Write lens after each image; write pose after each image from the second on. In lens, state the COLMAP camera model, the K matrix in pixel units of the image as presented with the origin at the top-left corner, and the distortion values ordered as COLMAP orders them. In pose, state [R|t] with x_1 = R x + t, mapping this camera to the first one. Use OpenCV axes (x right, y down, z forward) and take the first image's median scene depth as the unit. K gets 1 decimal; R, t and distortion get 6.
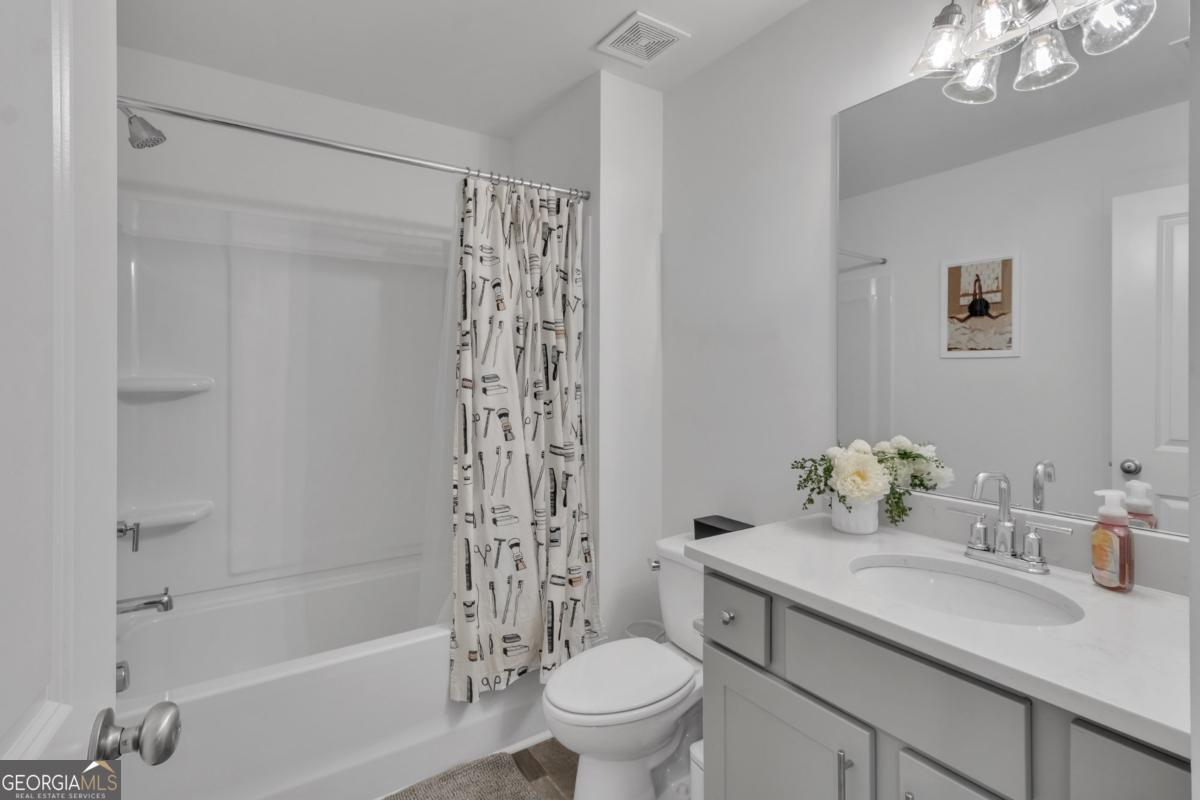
lens RADIAL K [[577.3, 0, 613.8], [0, 577.3, 372.3], [0, 0, 1]] dist [0.006299, 0.000353]
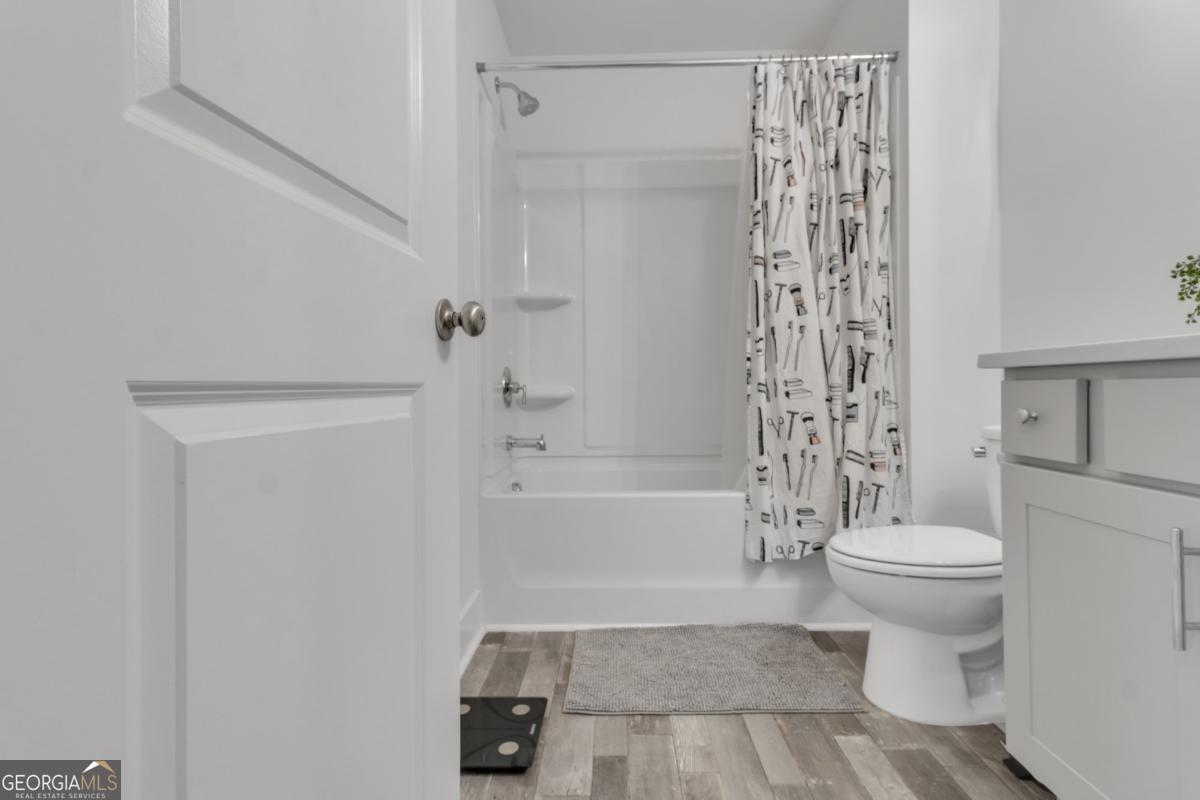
lens RADIAL K [[577.3, 0, 606.9], [0, 577.3, 395.6], [0, 0, 1]] dist [0.006299, 0.000353]
pose [[0.815546, -0.008989, -0.578623, 0.122988], [0.009550, 0.999952, -0.002073, 0.258036], [0.578614, -0.003836, 0.815593, -0.014044]]
